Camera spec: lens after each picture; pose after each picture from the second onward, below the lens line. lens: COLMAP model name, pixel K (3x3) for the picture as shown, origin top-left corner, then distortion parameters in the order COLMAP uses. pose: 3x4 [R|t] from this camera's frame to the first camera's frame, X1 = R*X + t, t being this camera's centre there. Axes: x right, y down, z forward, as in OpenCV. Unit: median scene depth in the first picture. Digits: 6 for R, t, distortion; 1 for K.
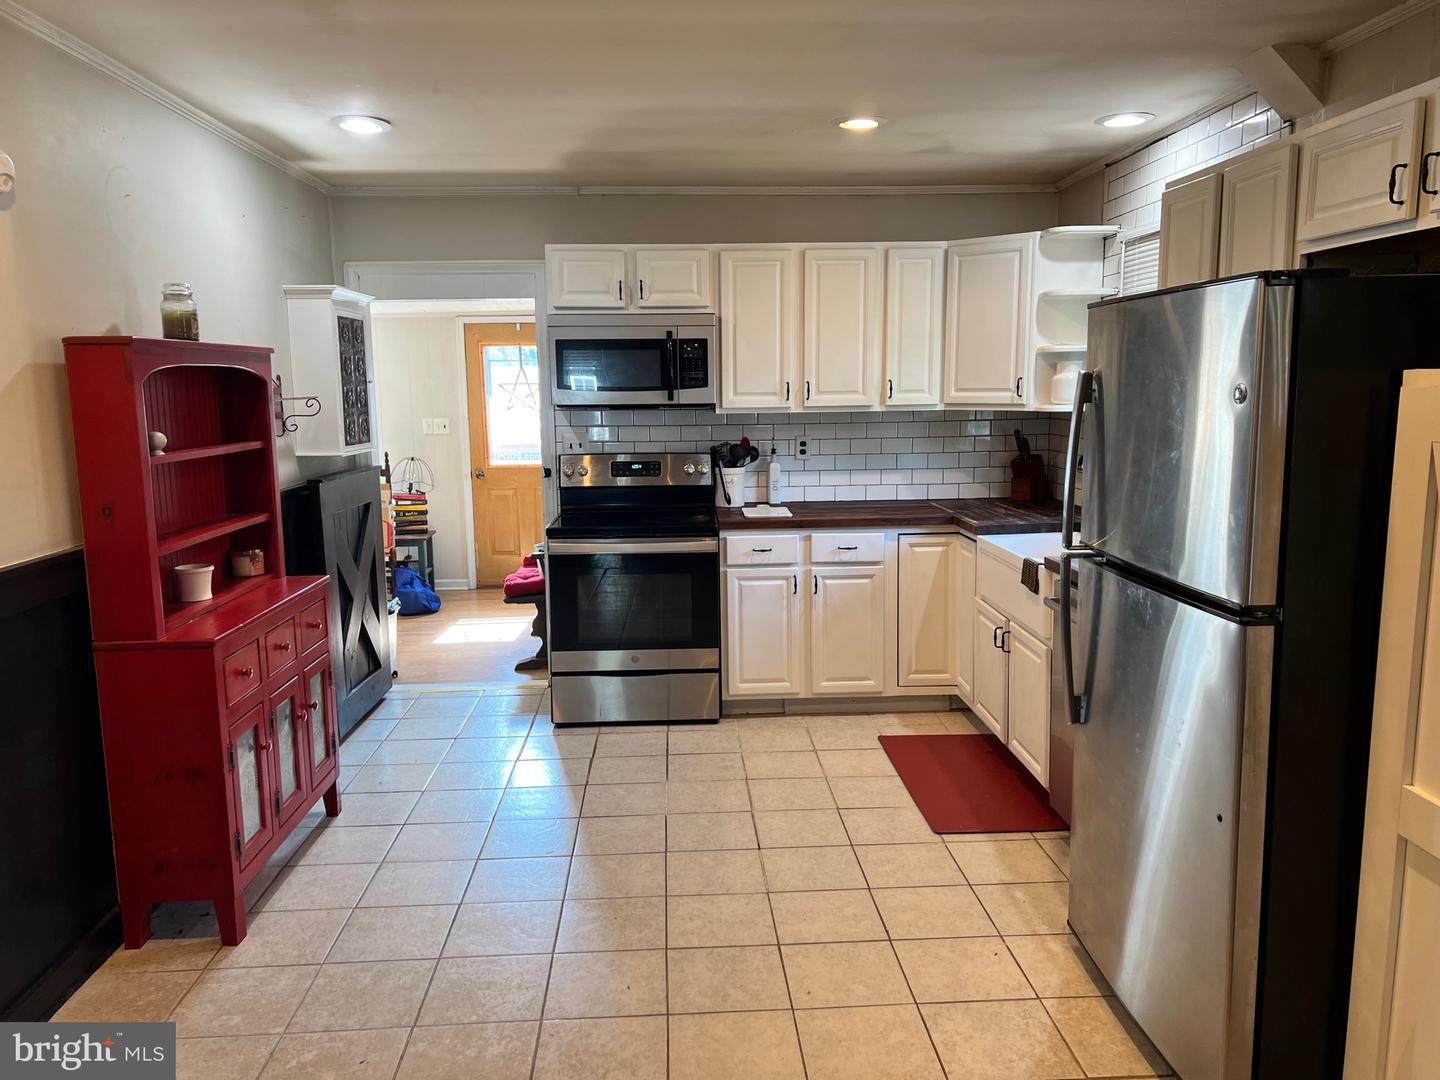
lens RADIAL K [[1103.6, 0, 719.8], [0, 1103.6, 546.3], [0, 0, 1]] dist [0.062292, -0.074100]
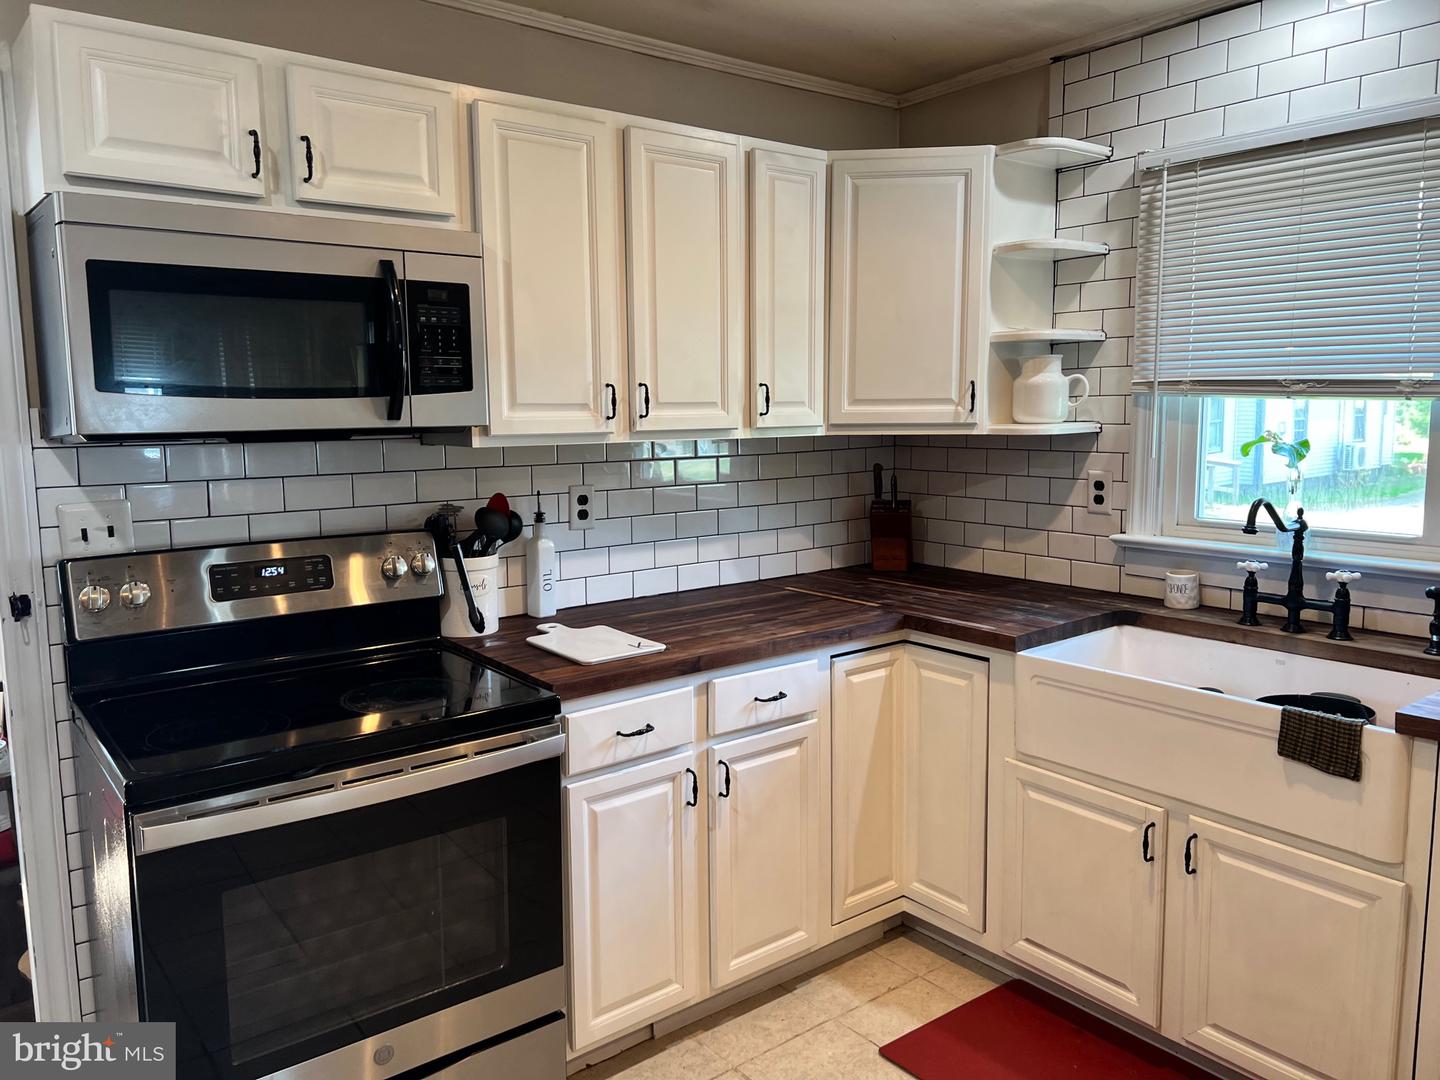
lens RADIAL K [[1103.6, 0, 757.4], [0, 1103.6, 532.7], [0, 0, 1]] dist [0.062292, -0.074100]
pose [[0.809633, -0.065737, 0.583244, -0.186516], [0.085561, 0.996312, -0.006478, -0.072032], [-0.580667, 0.055148, 0.812271, 0.558379]]
